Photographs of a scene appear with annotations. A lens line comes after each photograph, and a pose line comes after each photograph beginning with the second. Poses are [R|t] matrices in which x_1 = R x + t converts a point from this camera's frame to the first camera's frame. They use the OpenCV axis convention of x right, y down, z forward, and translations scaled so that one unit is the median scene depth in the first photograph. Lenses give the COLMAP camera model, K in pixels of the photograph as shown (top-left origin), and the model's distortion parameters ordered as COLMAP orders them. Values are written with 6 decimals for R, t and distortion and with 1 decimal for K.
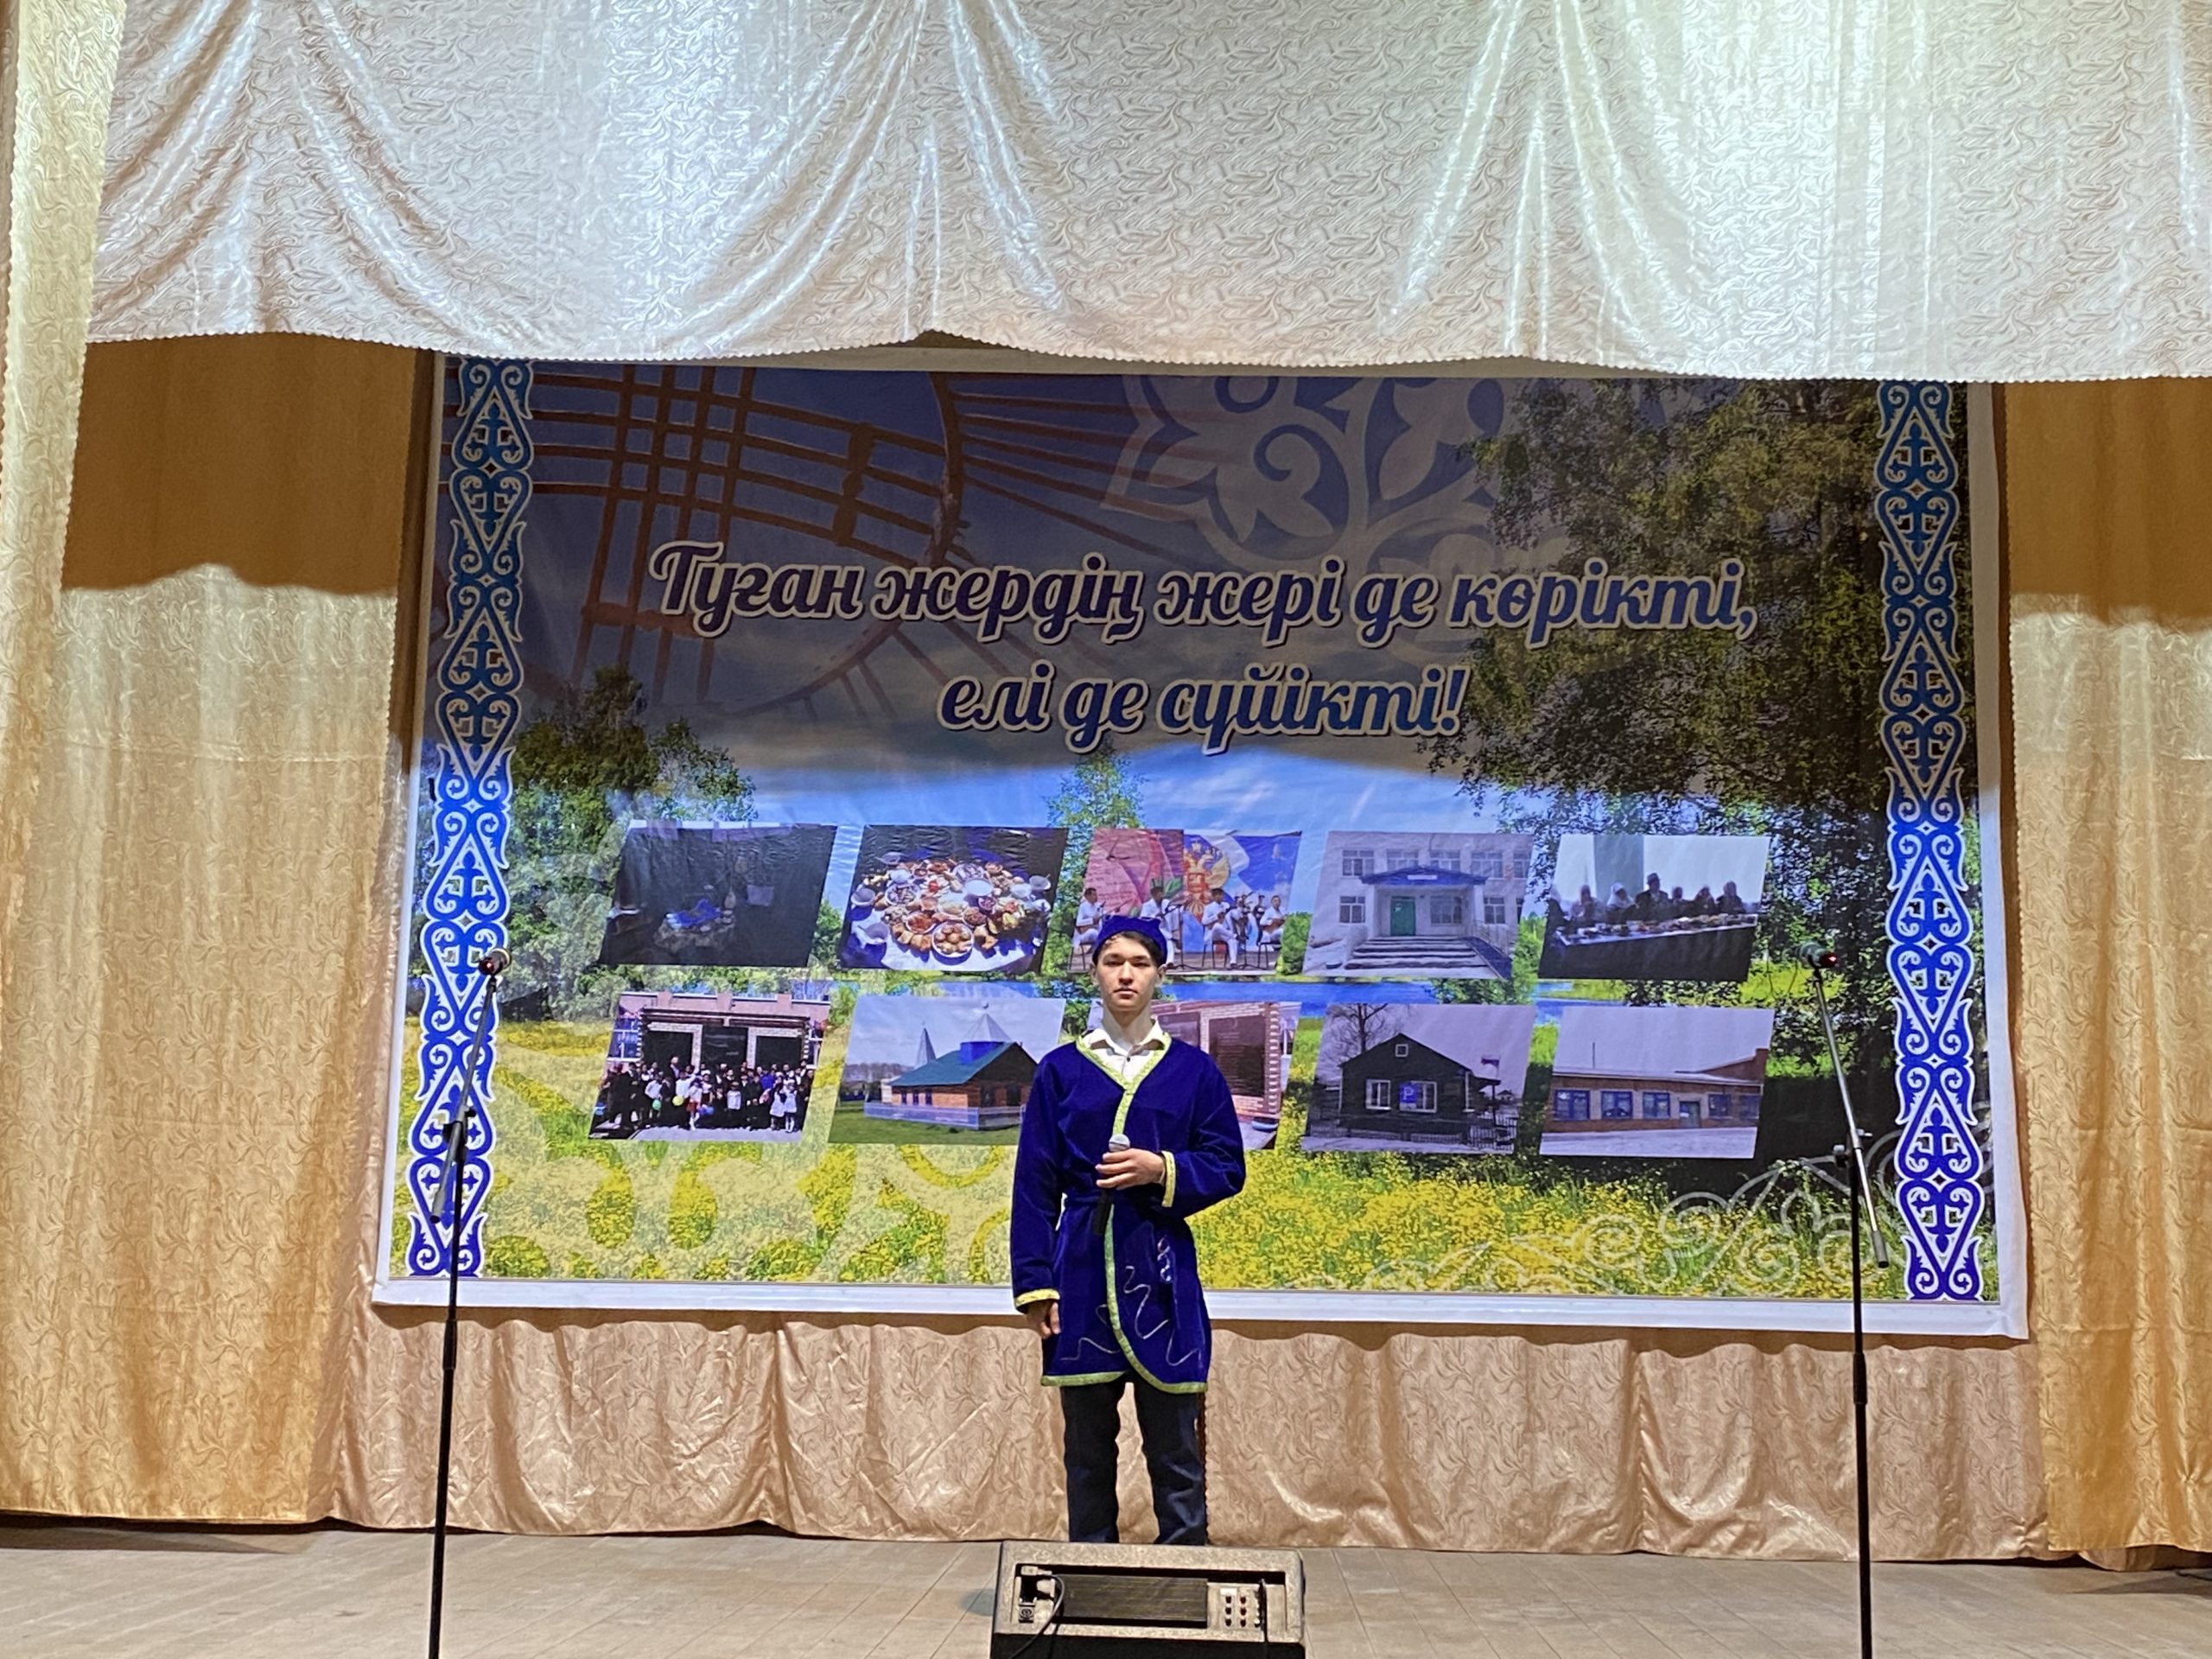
lens RADIAL K [[3213.2, 0, 1128.3], [0, 3213.2, 774.8], [0, 0, 1]] dist [0.142040, 0.000000]
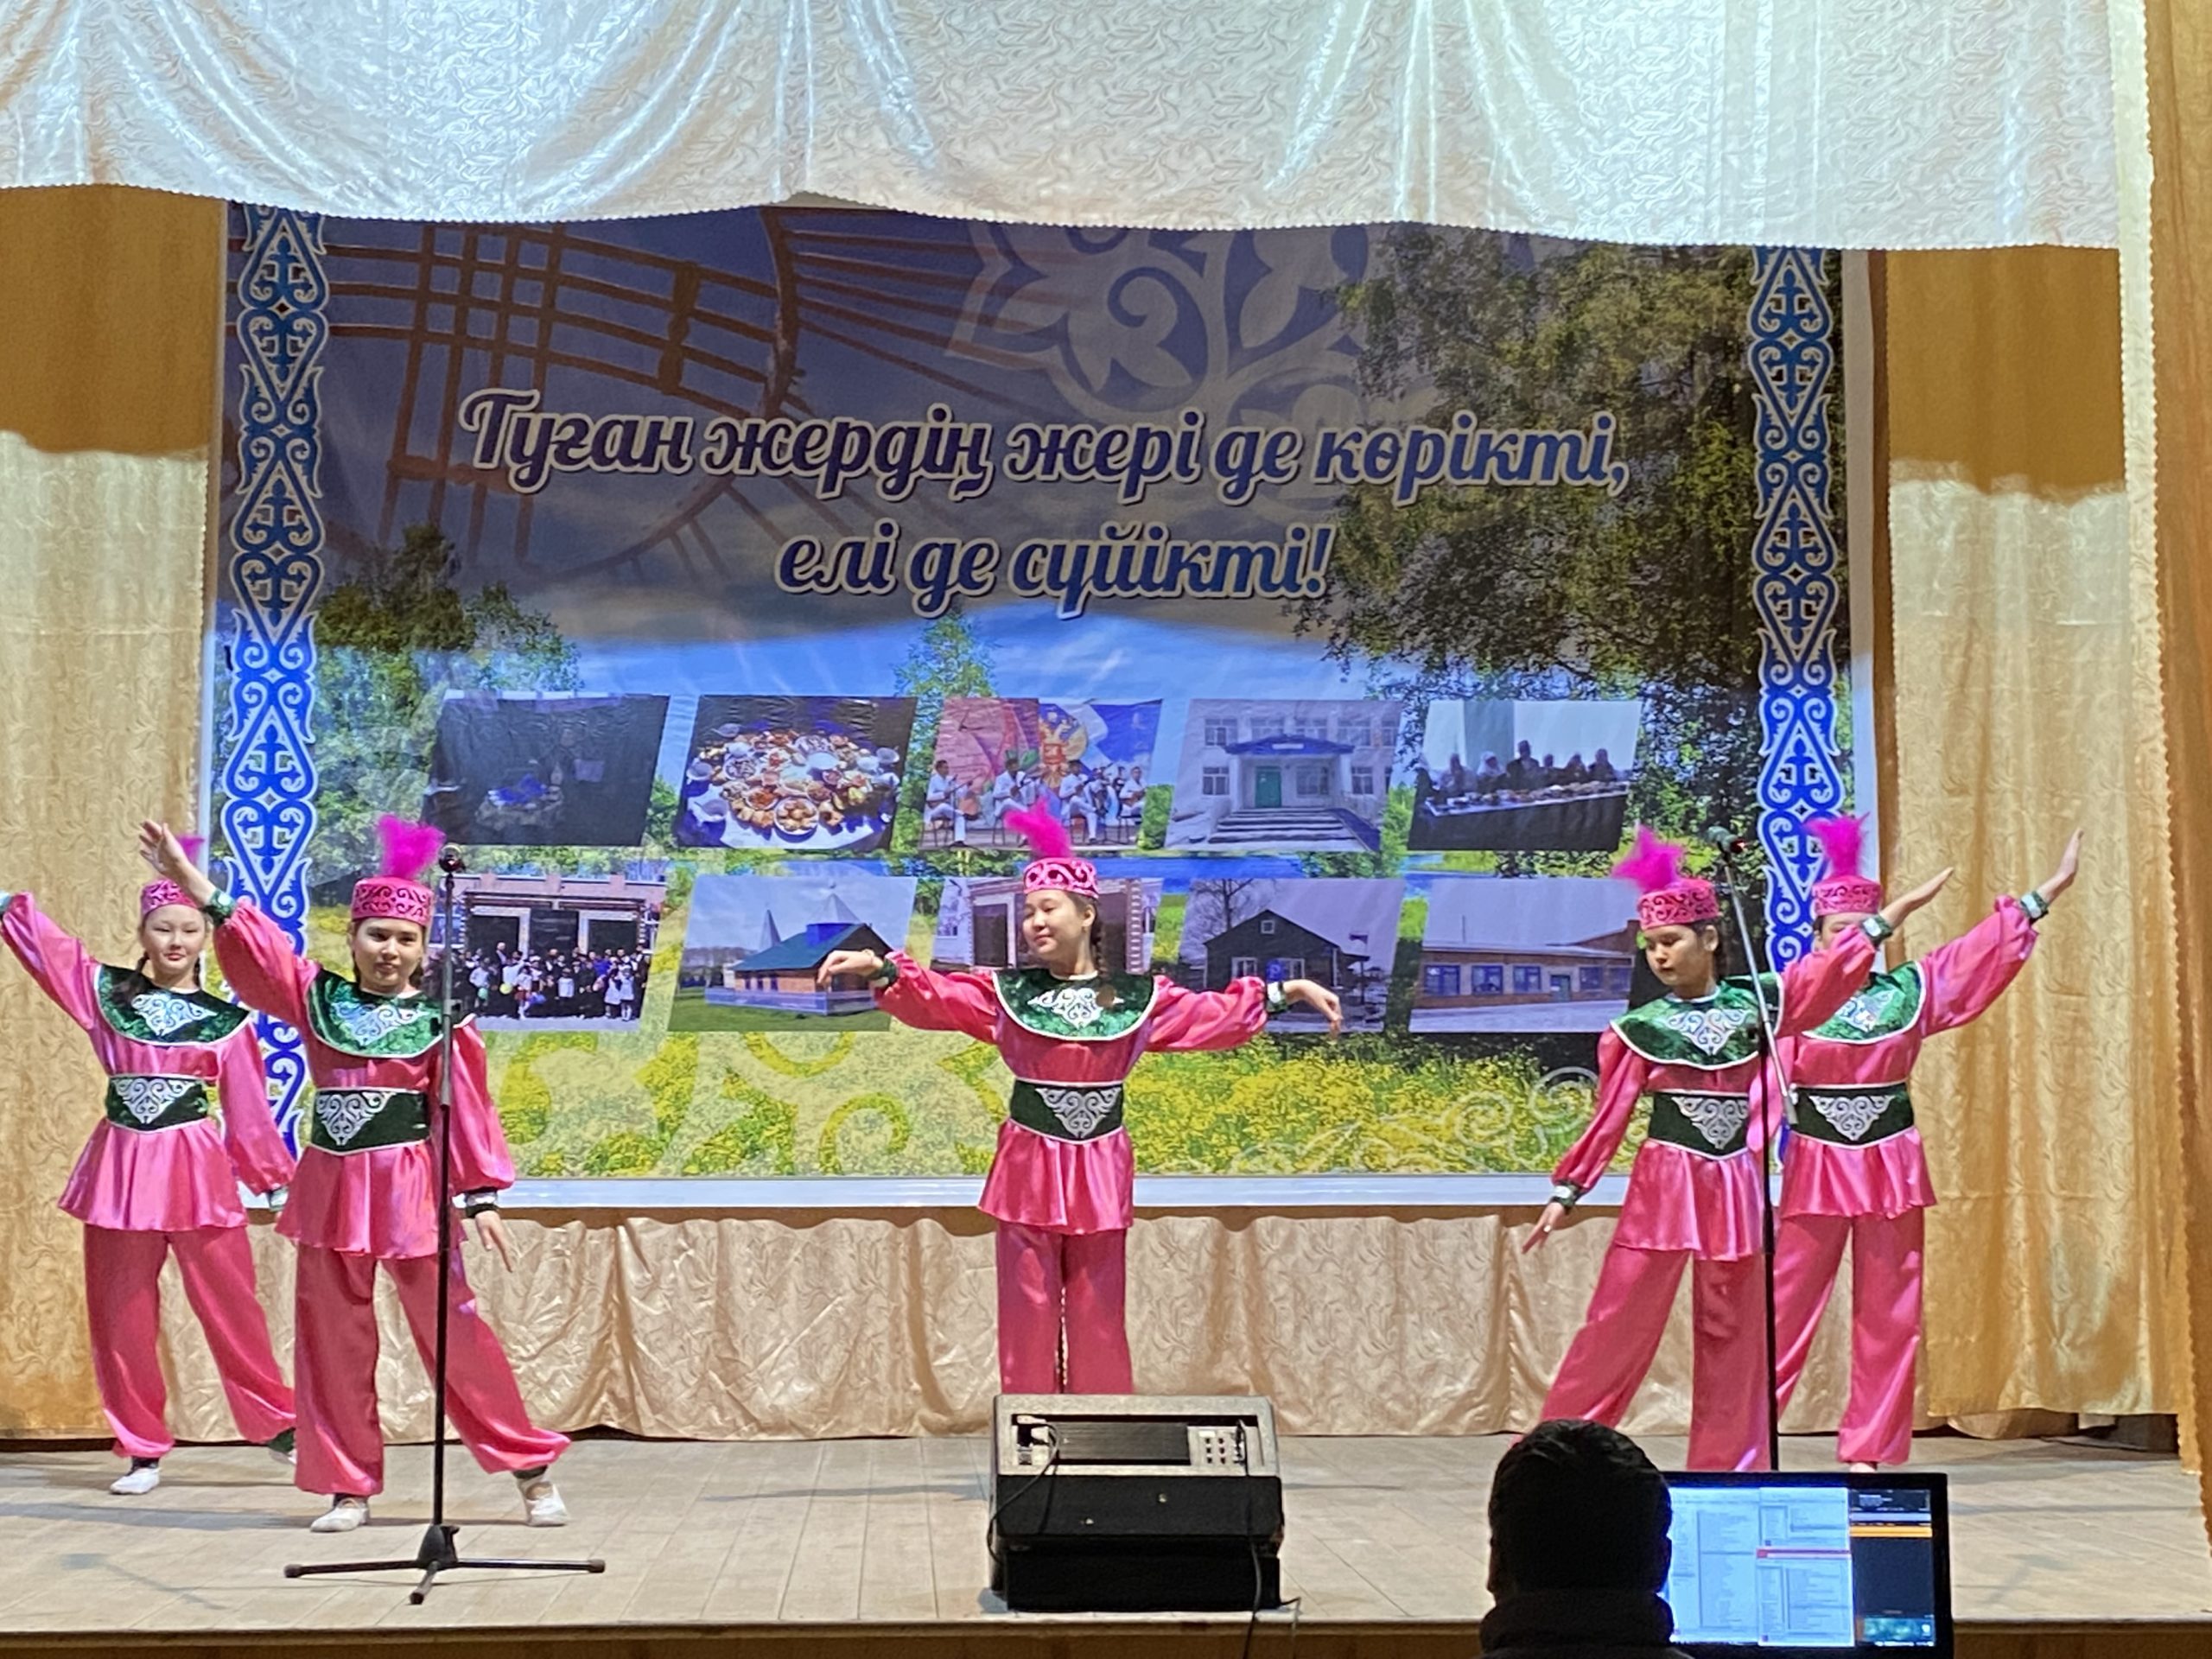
lens RADIAL K [[3965.1, 0, 1179.3], [0, 3965.1, 772.2], [0, 0, 1]] dist [0.157384, 0.000000]
pose [[0.994792, -0.007269, 0.101669, -0.061022], [0.002127, 0.998717, 0.050595, -0.020351], [-0.101907, -0.050115, 0.993531, -0.171065]]
